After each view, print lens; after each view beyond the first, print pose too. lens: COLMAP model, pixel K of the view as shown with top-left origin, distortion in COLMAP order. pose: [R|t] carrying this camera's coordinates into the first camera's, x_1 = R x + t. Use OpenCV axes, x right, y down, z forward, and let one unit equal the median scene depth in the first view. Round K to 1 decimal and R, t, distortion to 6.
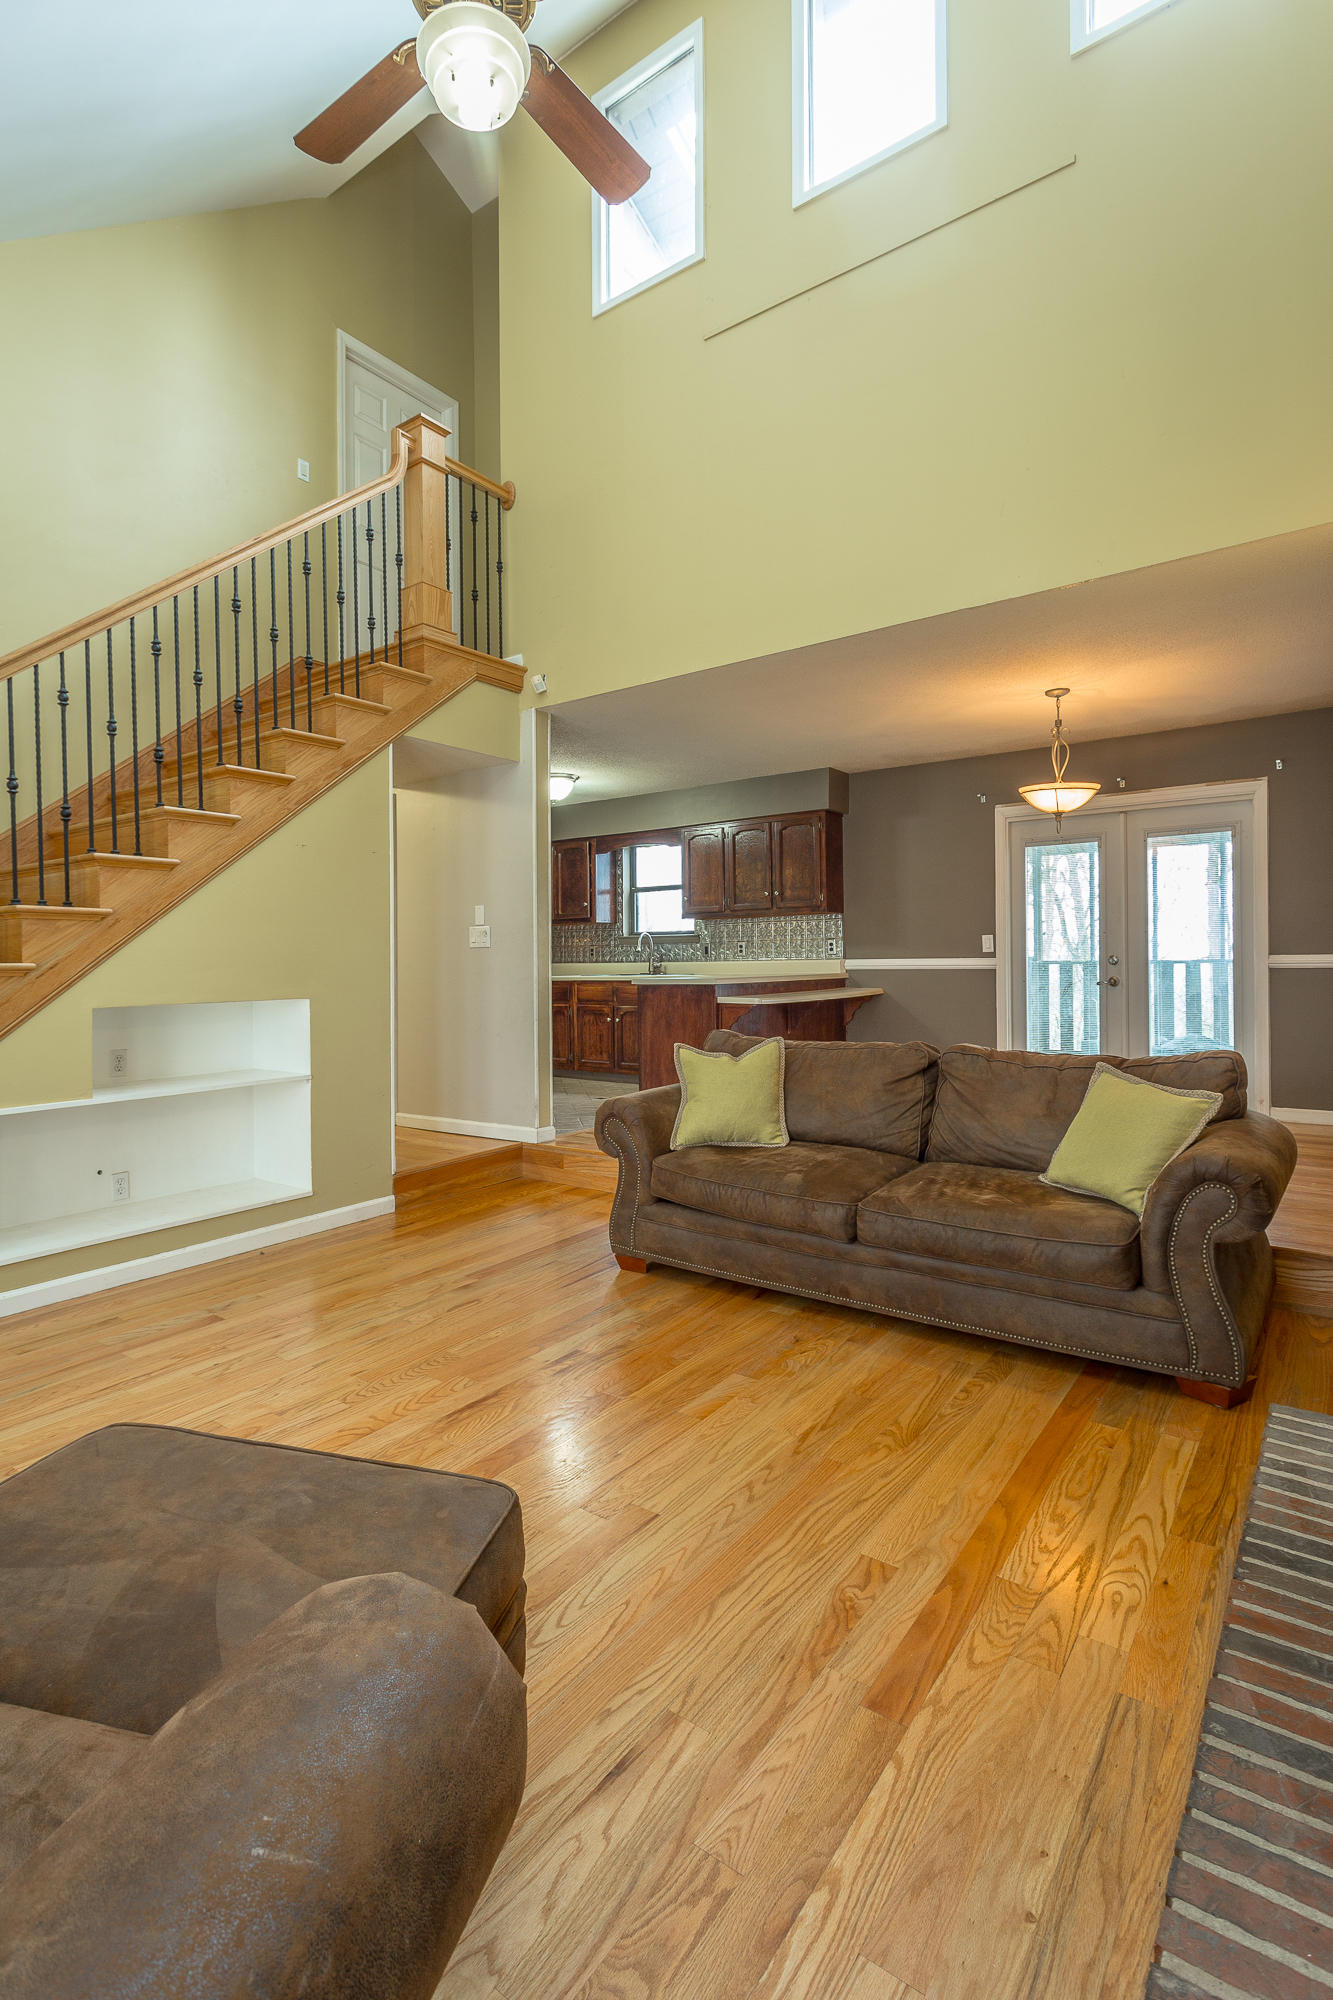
lens RADIAL K [[966.4, 0, 651.0], [0, 966.4, 959.6], [0, 0, 1]] dist [-0.000500, 0.000463]
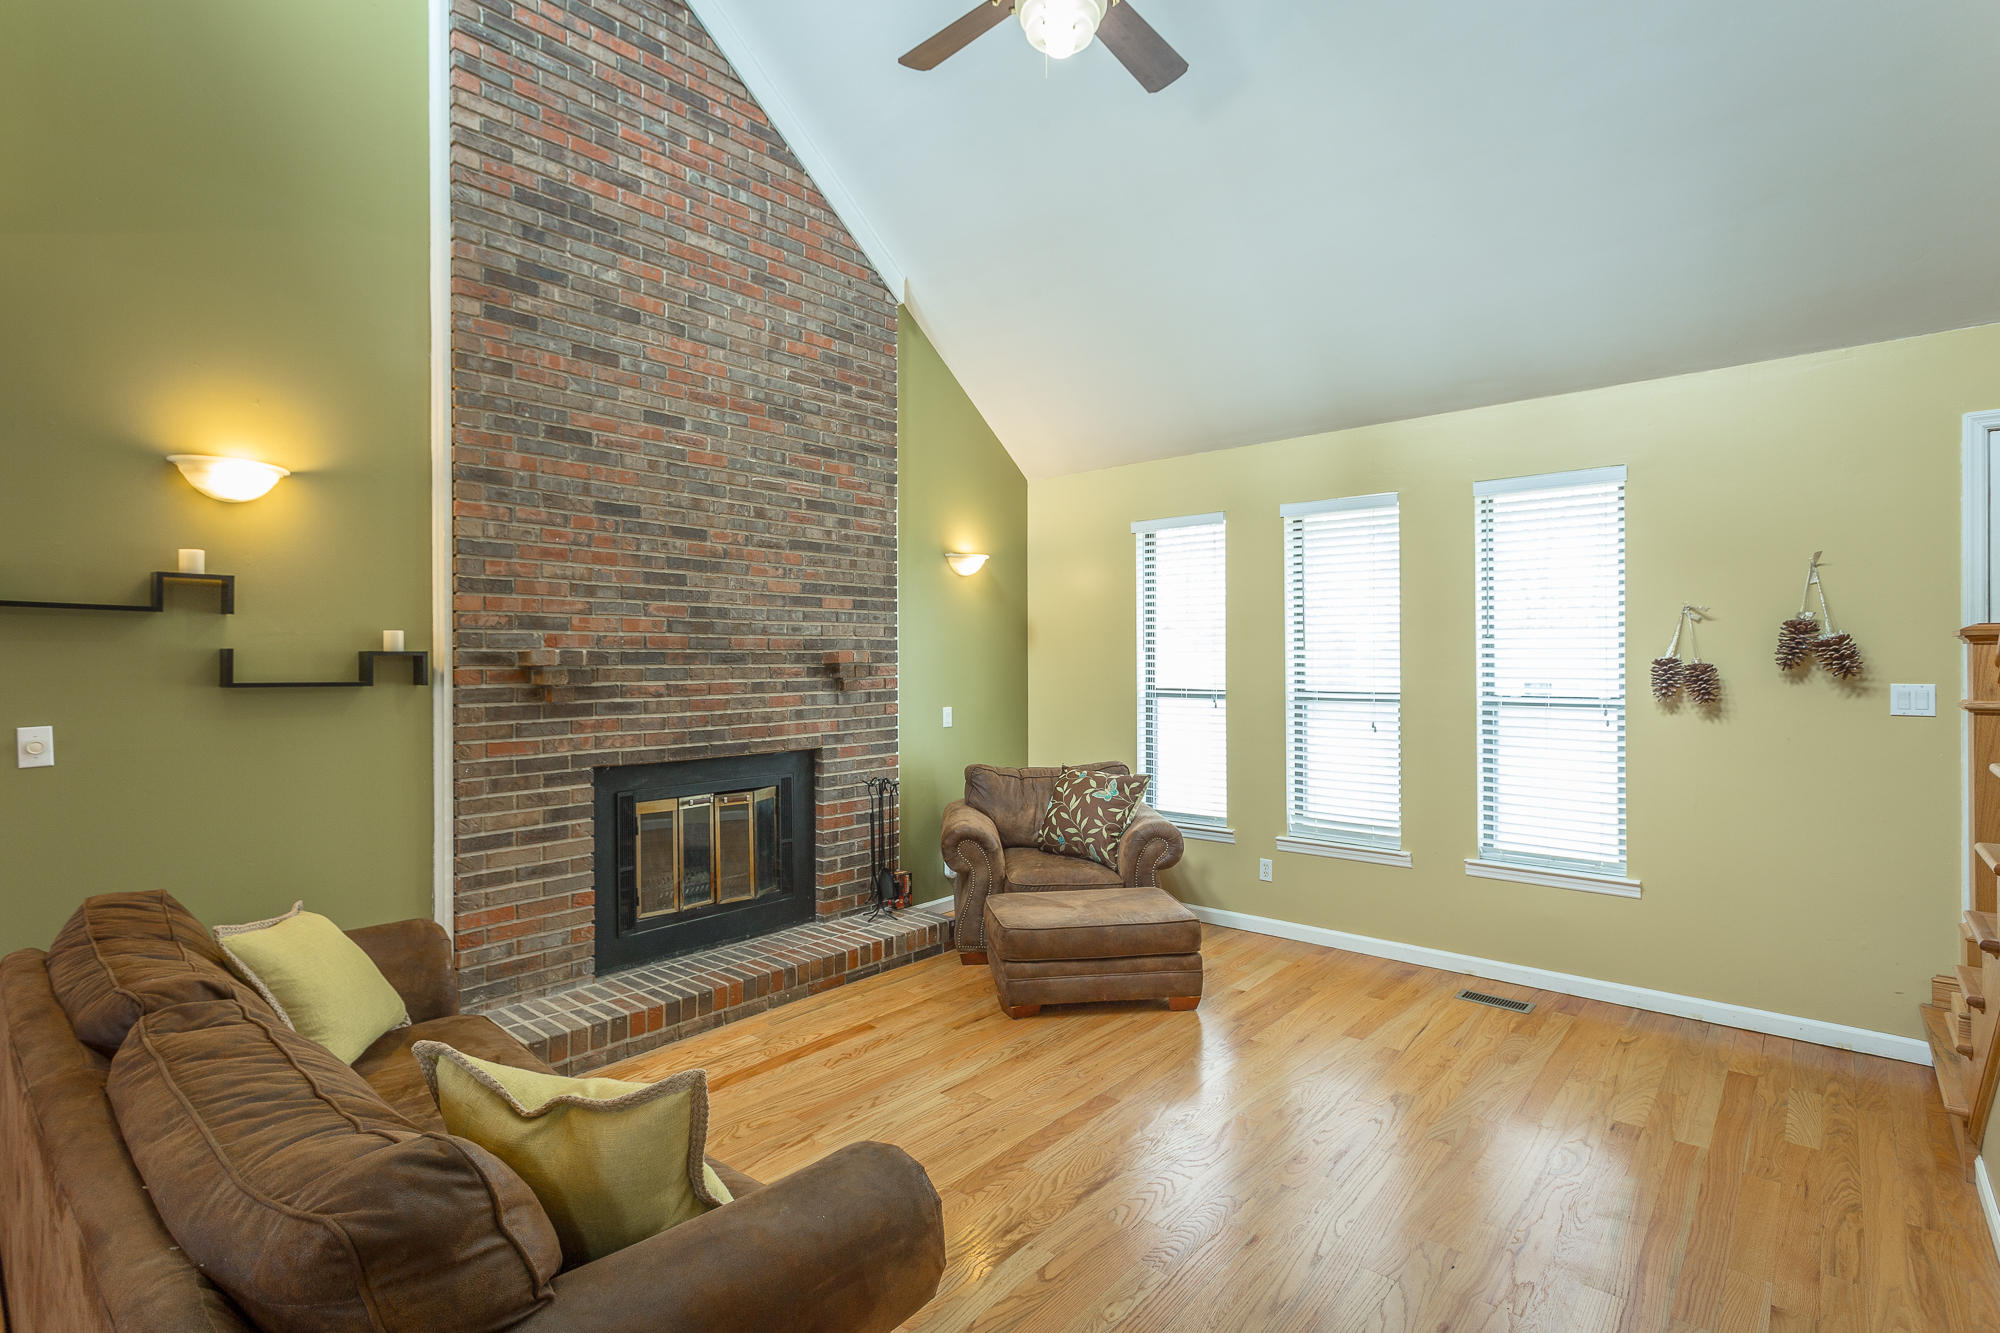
lens RADIAL K [[953.4, 0, 989.3], [0, 953.4, 658.9], [0, 0, 1]] dist [-0.000636, 0.000886]
pose [[-0.996749, 0.014074, 0.079332, -0.061846], [0.013720, 0.999893, -0.004995, -0.033375], [-0.079394, -0.003890, -0.996836, 0.782256]]
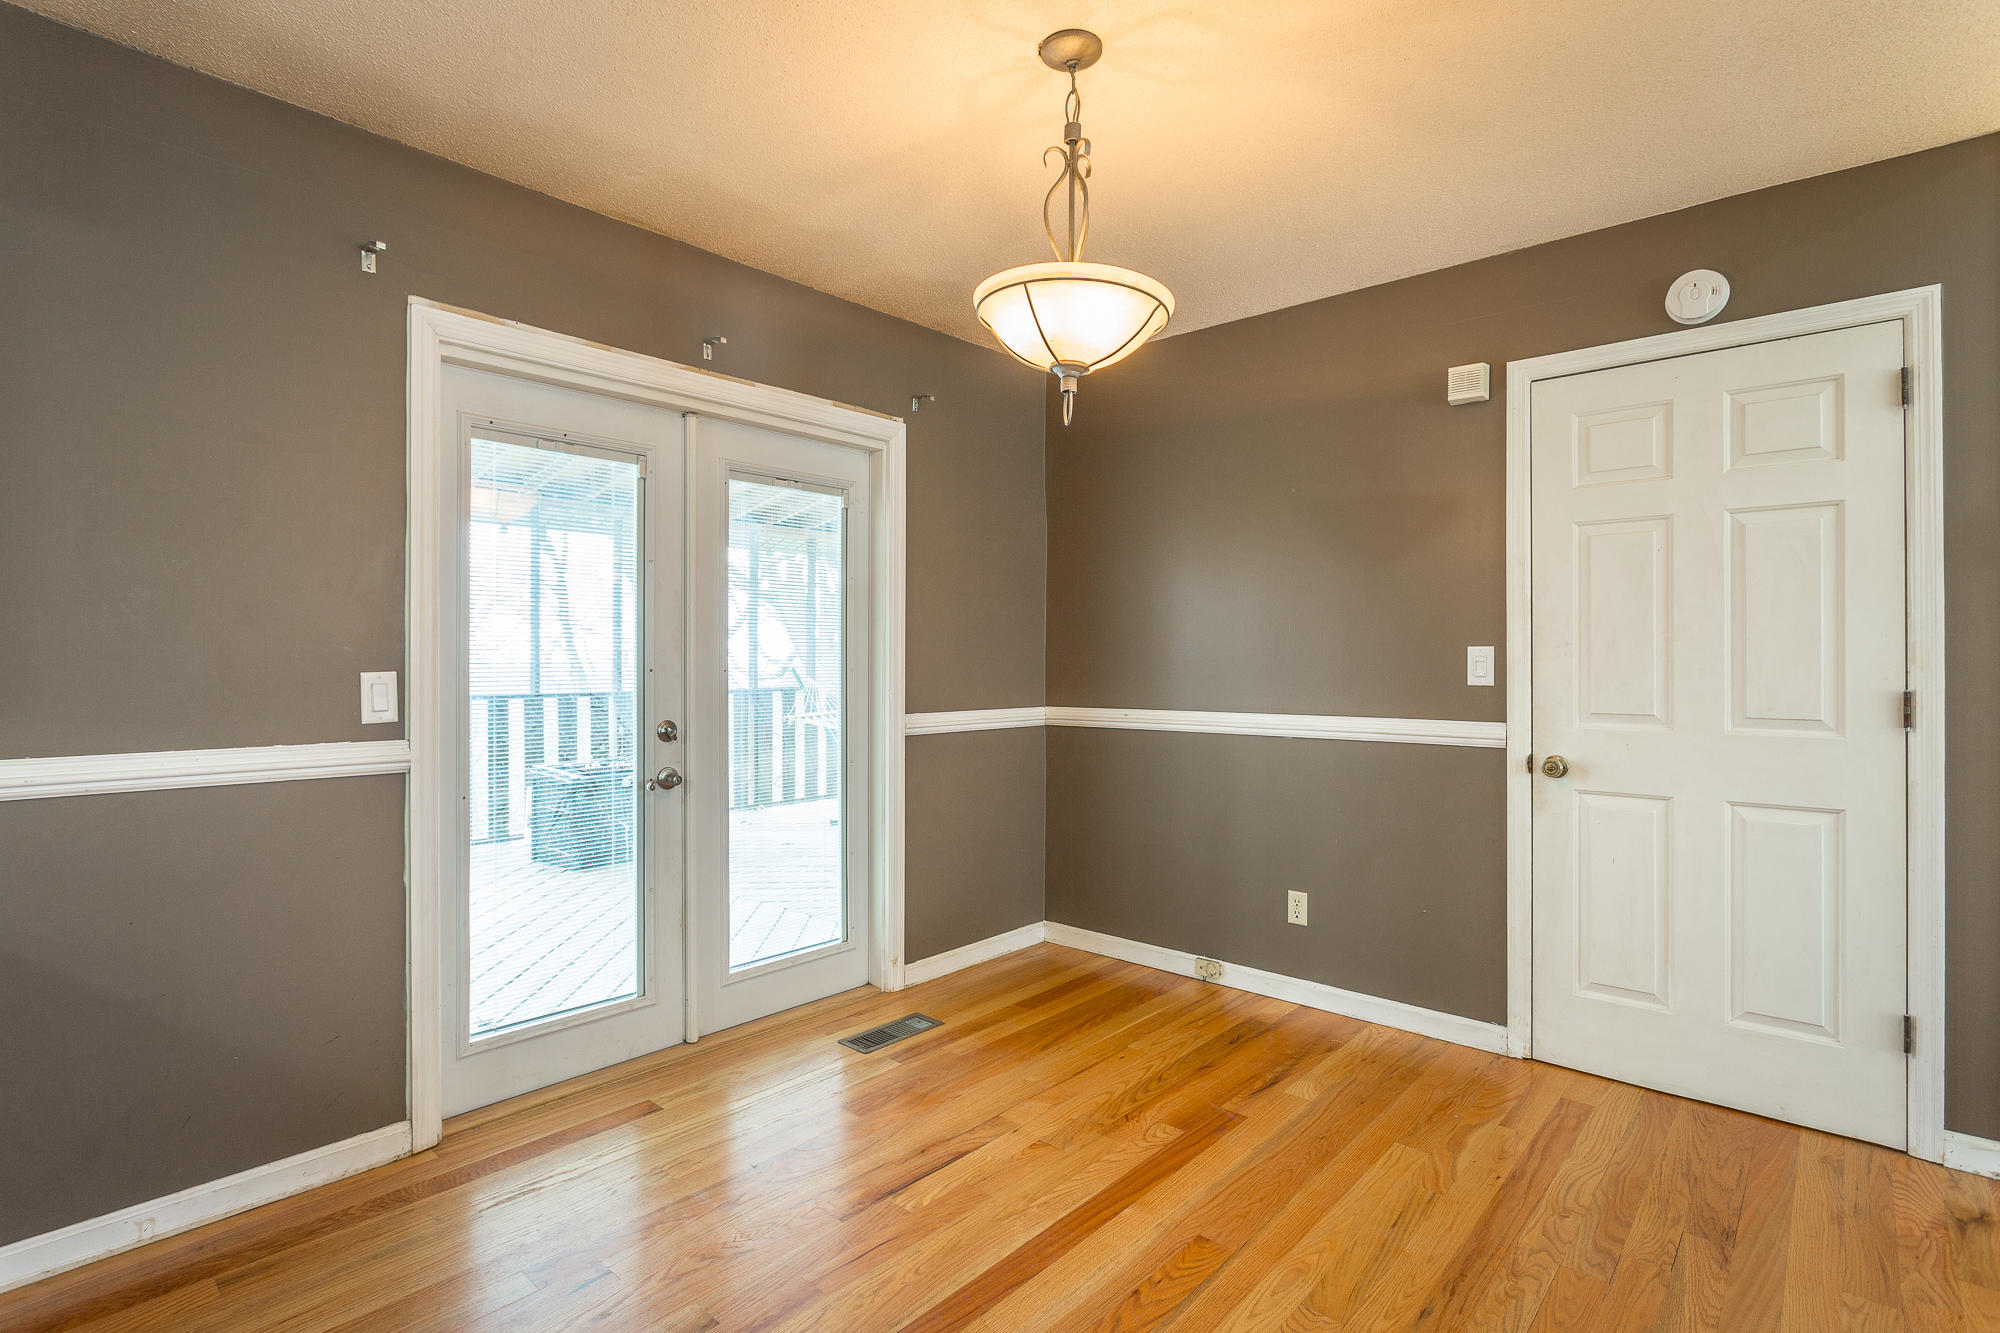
lens RADIAL K [[972.3, 0, 990.1], [0, 972.3, 659.8], [0, 0, 1]] dist [-0.016491, 0.008624]
pose [[0.089493, 0.014233, 0.995886, 0.034343], [-0.005139, 0.999891, -0.013829, -0.026049], [-0.995974, -0.003880, 0.089557, 0.757014]]
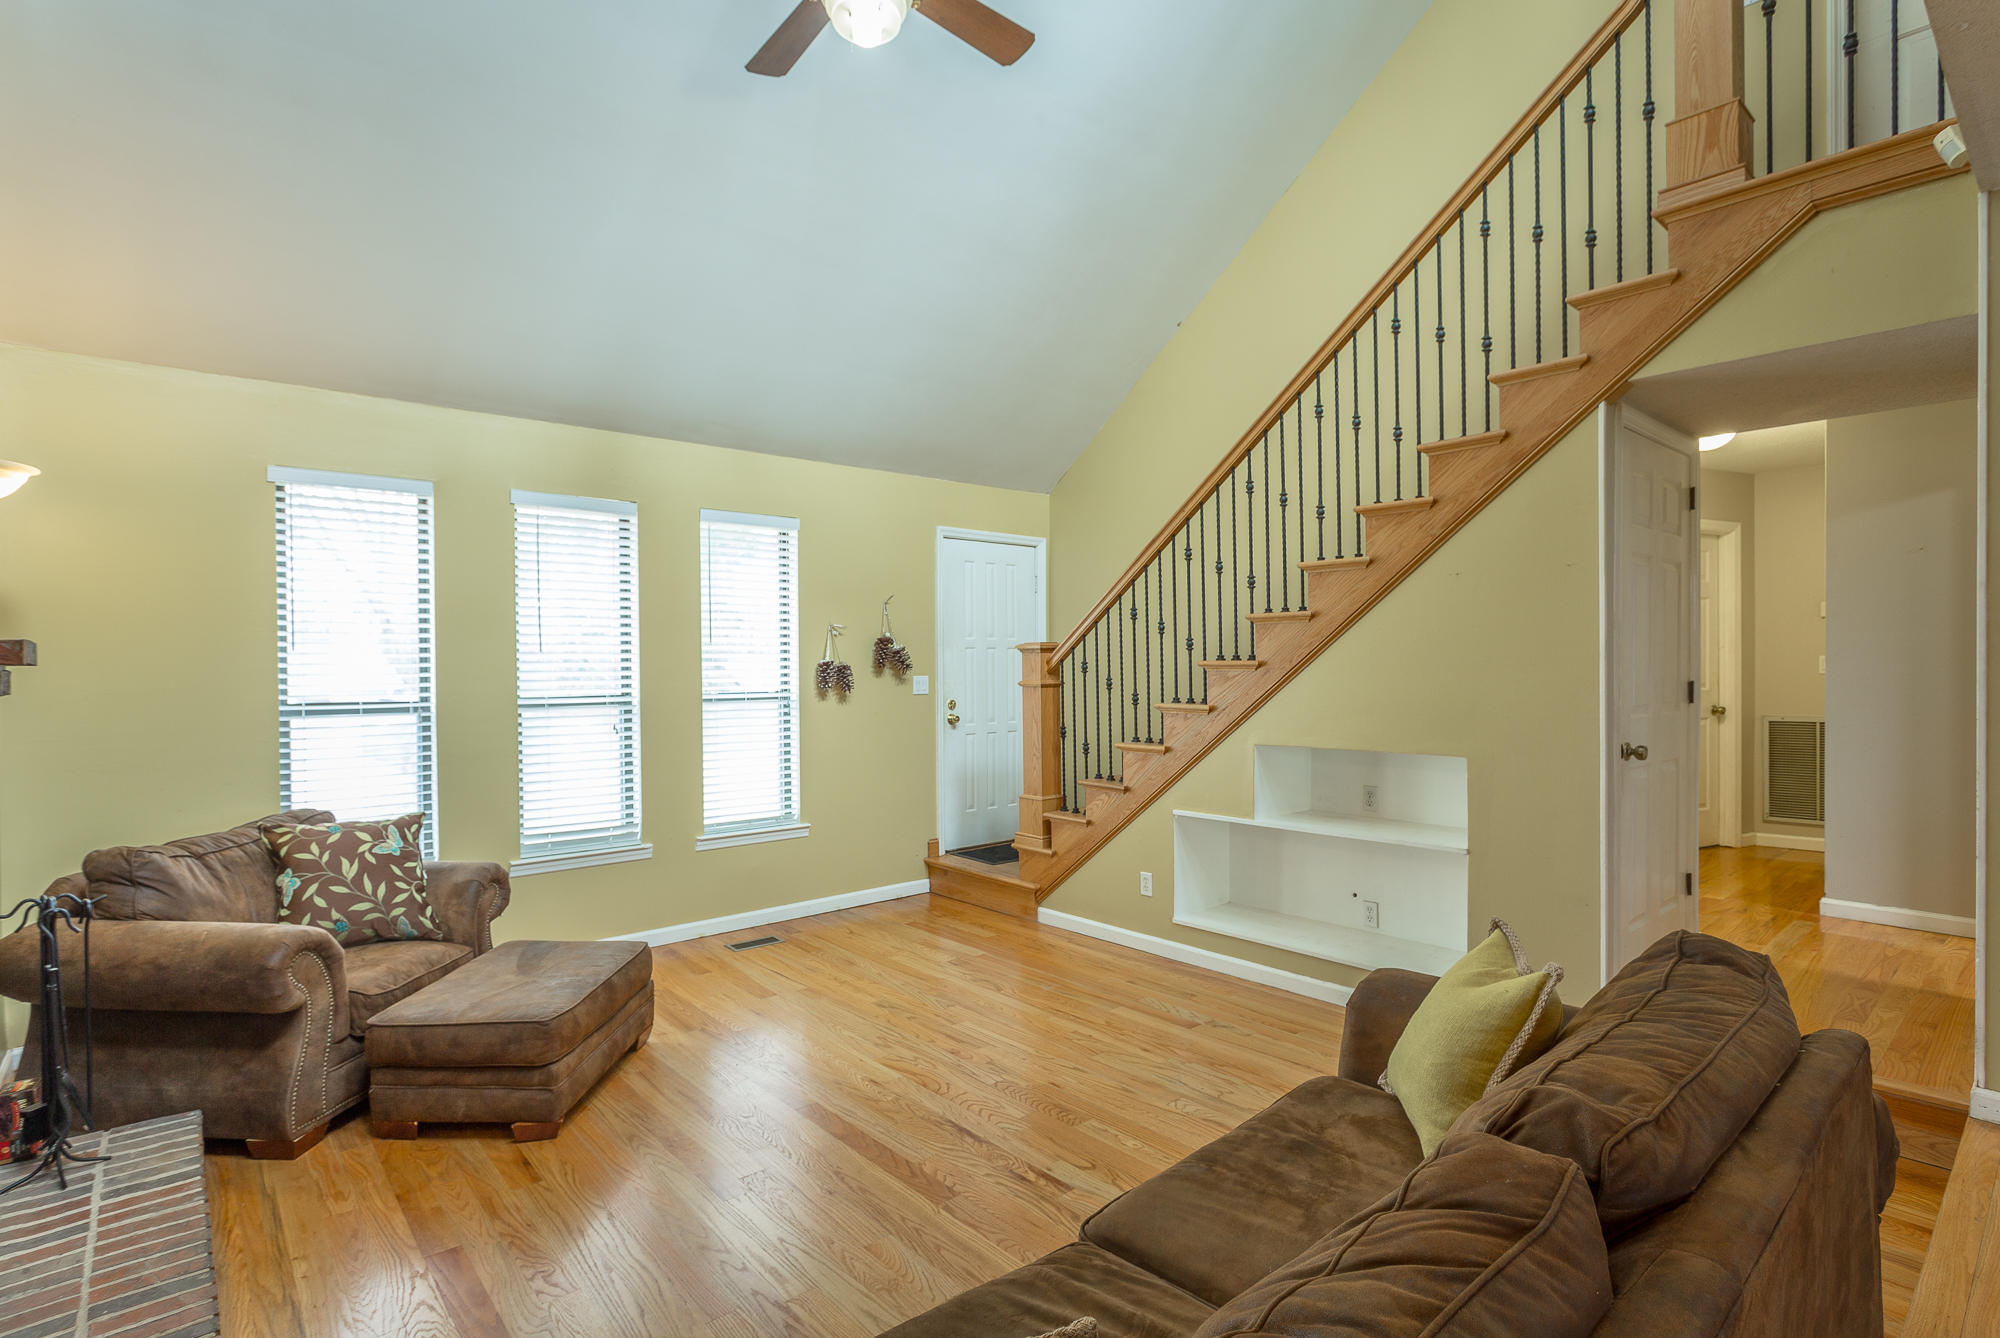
lens RADIAL K [[972.3, 0, 990.1], [0, 972.3, 662.3], [0, 0, 1]] dist [-0.016491, 0.008624]
pose [[-0.217593, 0.010001, -0.975988, 0.349197], [0.014757, 0.999867, 0.006956, -0.033728], [0.975928, -0.012889, -0.217711, 0.499657]]
